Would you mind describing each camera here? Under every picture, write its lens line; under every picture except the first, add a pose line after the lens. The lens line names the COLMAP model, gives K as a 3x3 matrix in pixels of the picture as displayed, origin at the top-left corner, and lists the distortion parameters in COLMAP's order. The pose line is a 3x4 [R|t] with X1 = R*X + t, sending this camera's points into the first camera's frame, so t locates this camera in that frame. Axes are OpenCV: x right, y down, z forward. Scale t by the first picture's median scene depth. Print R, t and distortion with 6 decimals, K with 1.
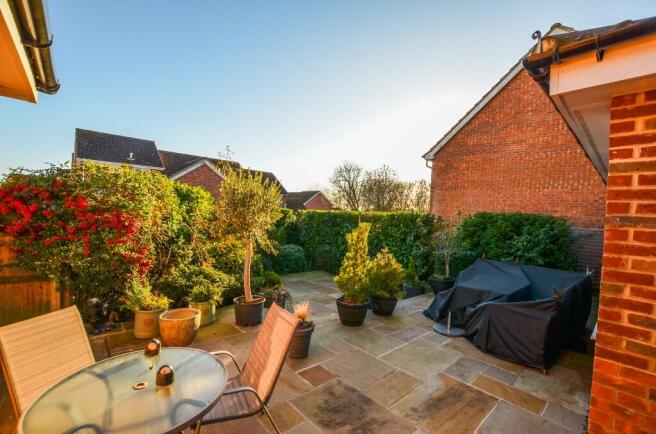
lens RADIAL K [[283.1, 0, 327.6], [0, 283.1, 223.5], [0, 0, 1]] dist [-0.031715, 0.000303]
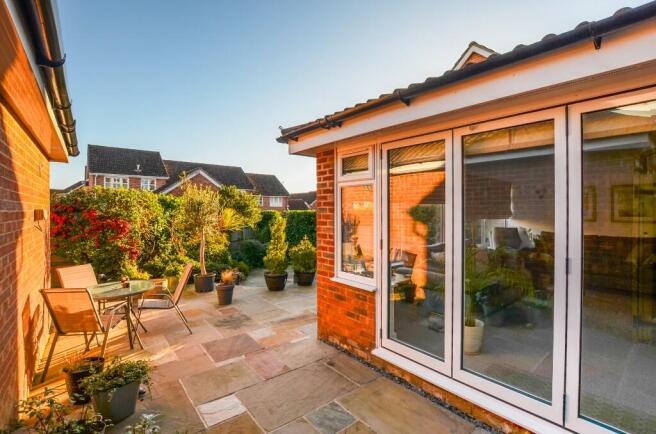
lens RADIAL K [[289.2, 0, 328.0], [0, 289.2, 217.0], [0, 0, 1]] dist [-0.045552, 0.000190]
pose [[0.998500, -0.043013, -0.033889, 0.410889], [0.042226, 0.998829, -0.023612, 0.032171], [0.034865, 0.022146, 0.999147, -0.450069]]
